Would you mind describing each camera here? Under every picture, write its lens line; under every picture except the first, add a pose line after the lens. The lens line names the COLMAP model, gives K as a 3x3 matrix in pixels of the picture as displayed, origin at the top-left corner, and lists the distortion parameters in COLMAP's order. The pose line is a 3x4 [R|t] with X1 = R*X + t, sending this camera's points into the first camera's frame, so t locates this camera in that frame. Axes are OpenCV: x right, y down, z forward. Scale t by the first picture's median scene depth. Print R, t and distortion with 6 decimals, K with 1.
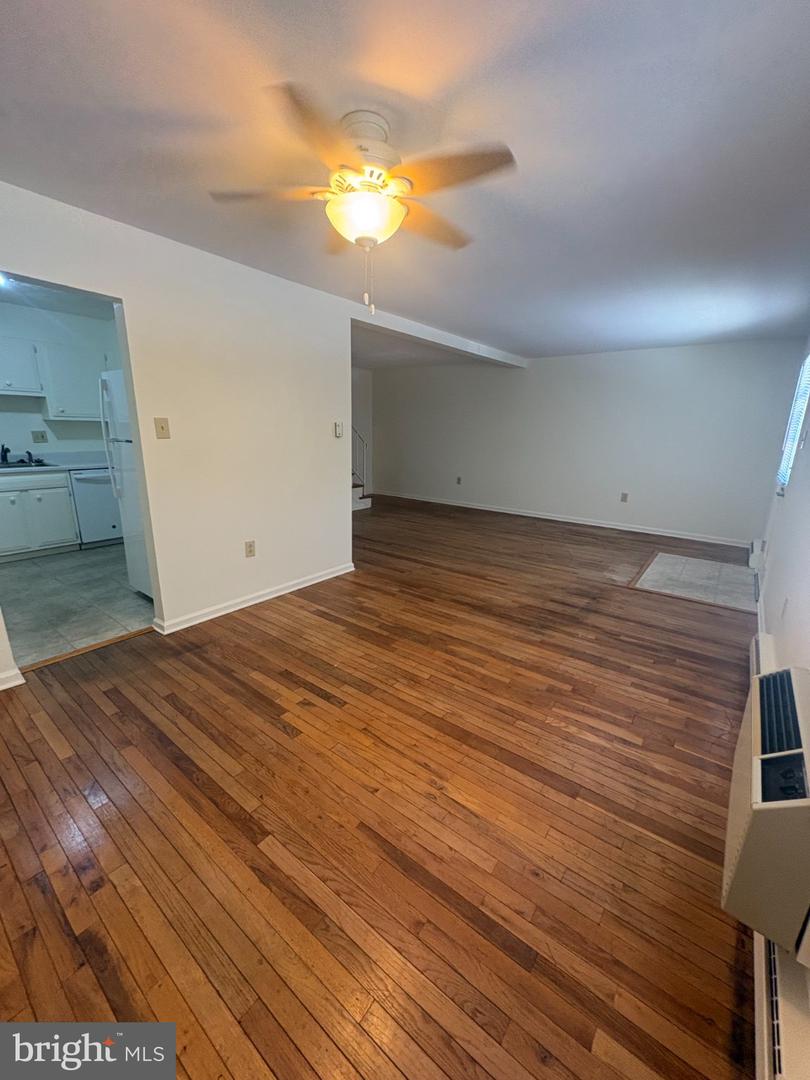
lens RADIAL K [[429.9, 0, 405.0], [0, 429.9, 540.0], [0, 0, 1]] dist [-0.000483, 0.000260]
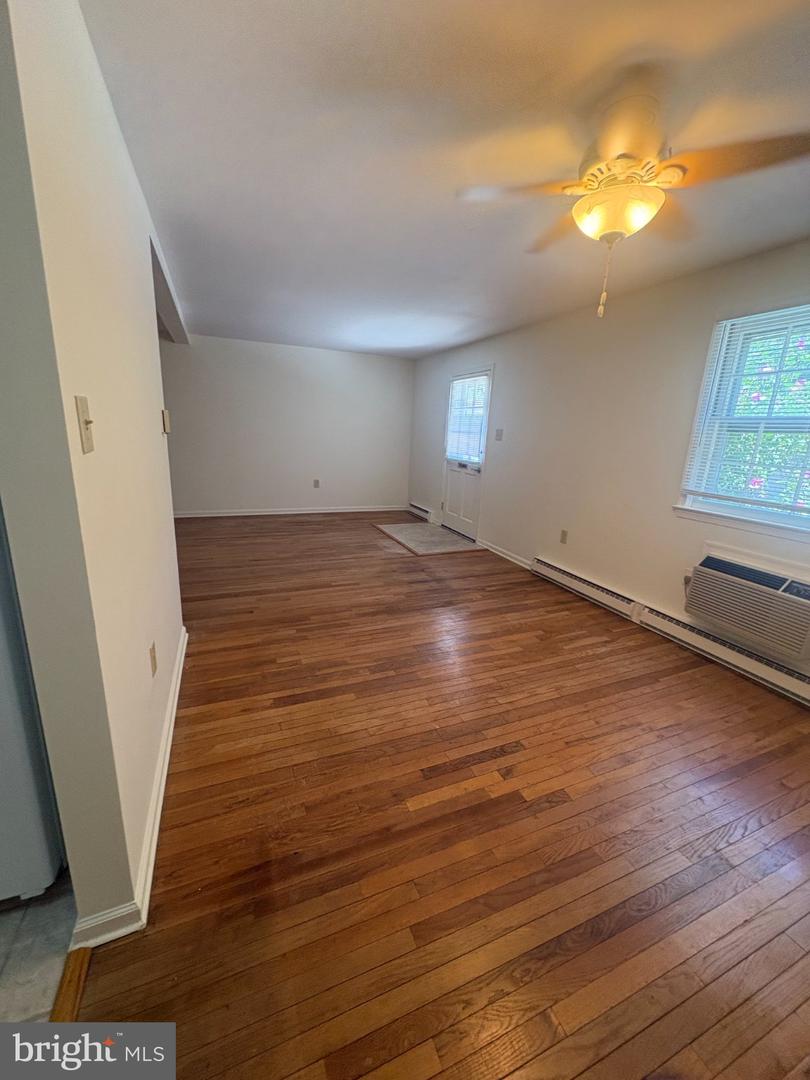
lens RADIAL K [[429.9, 0, 405.0], [0, 429.9, 540.0], [0, 0, 1]] dist [-0.000483, 0.000260]
pose [[0.492755, -0.216070, 0.842916, -0.582064], [0.186568, 0.972388, 0.140194, -0.124965], [-0.849933, 0.088180, 0.519460, 0.446497]]
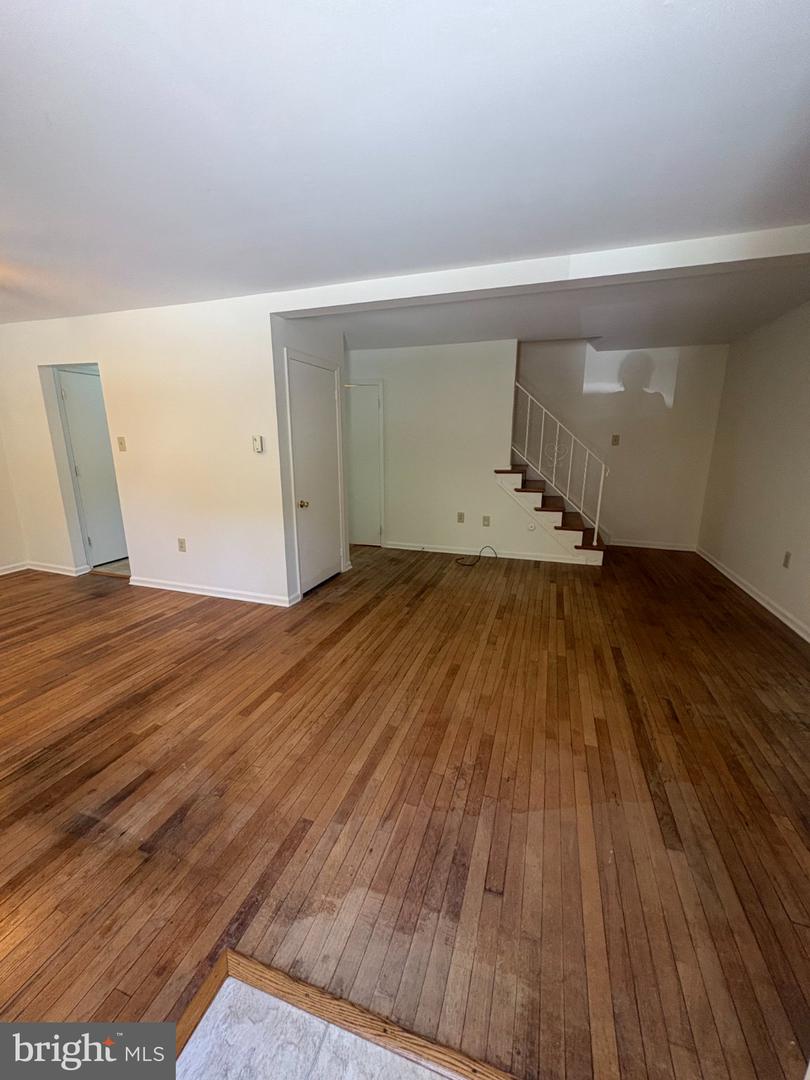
lens RADIAL K [[429.9, 0, 405.0], [0, 429.9, 540.0], [0, 0, 1]] dist [-0.000483, 0.000260]
pose [[0.327107, 0.196517, -0.924328, 0.883118], [-0.233718, 0.964574, 0.122364, -0.266411], [0.915629, 0.176006, 0.361448, 1.078074]]
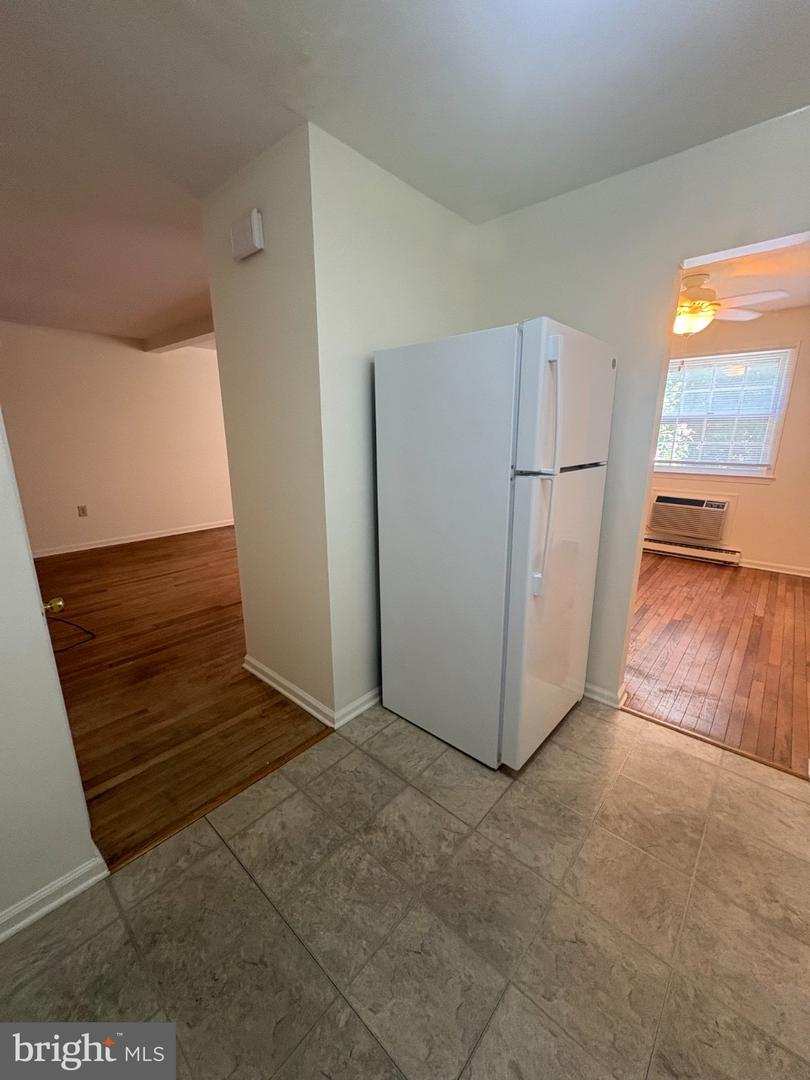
lens RADIAL K [[429.9, 0, 405.0], [0, 429.9, 540.0], [0, 0, 1]] dist [-0.000483, 0.000260]
pose [[0.066499, -0.268947, 0.960857, -1.057062], [0.255949, 0.935364, 0.244098, -0.291063], [-0.964400, 0.229698, 0.131037, 1.013901]]
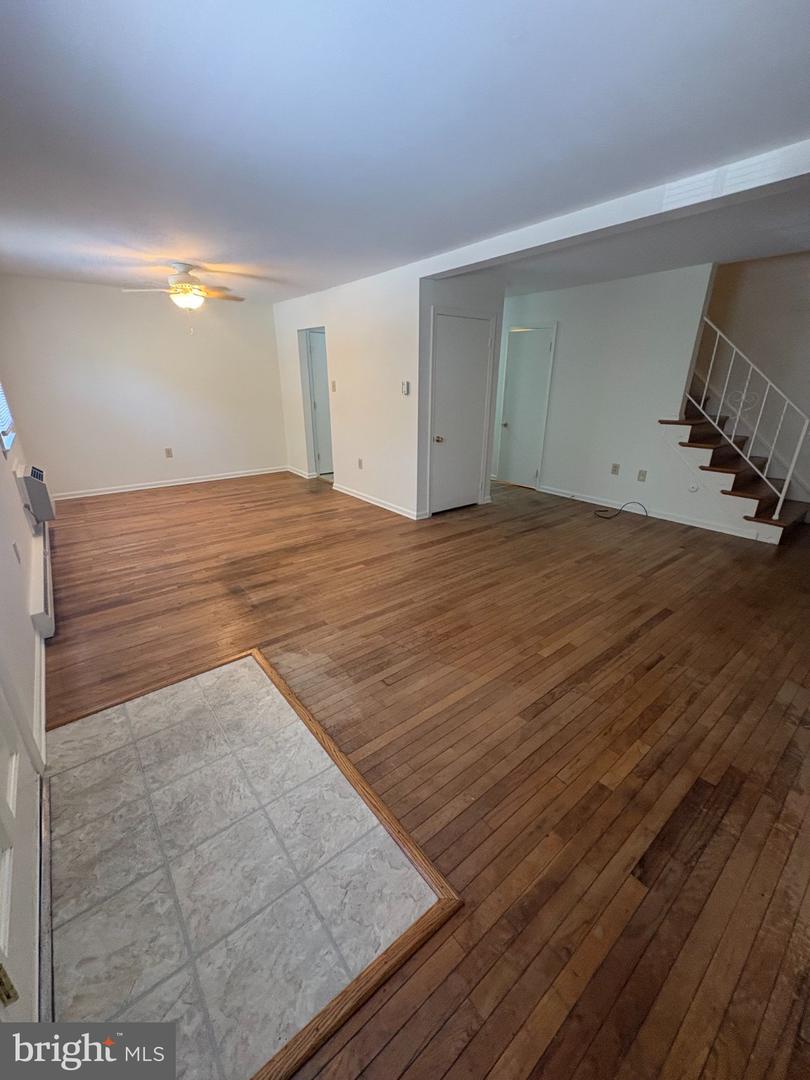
lens RADIAL K [[429.9, 0, 405.0], [0, 429.9, 540.0], [0, 0, 1]] dist [-0.000483, 0.000260]
pose [[-0.237548, 0.320030, -0.917143, 1.107958], [-0.255262, 0.890420, 0.376820, -0.354787], [0.937236, 0.323625, -0.129826, 1.387393]]
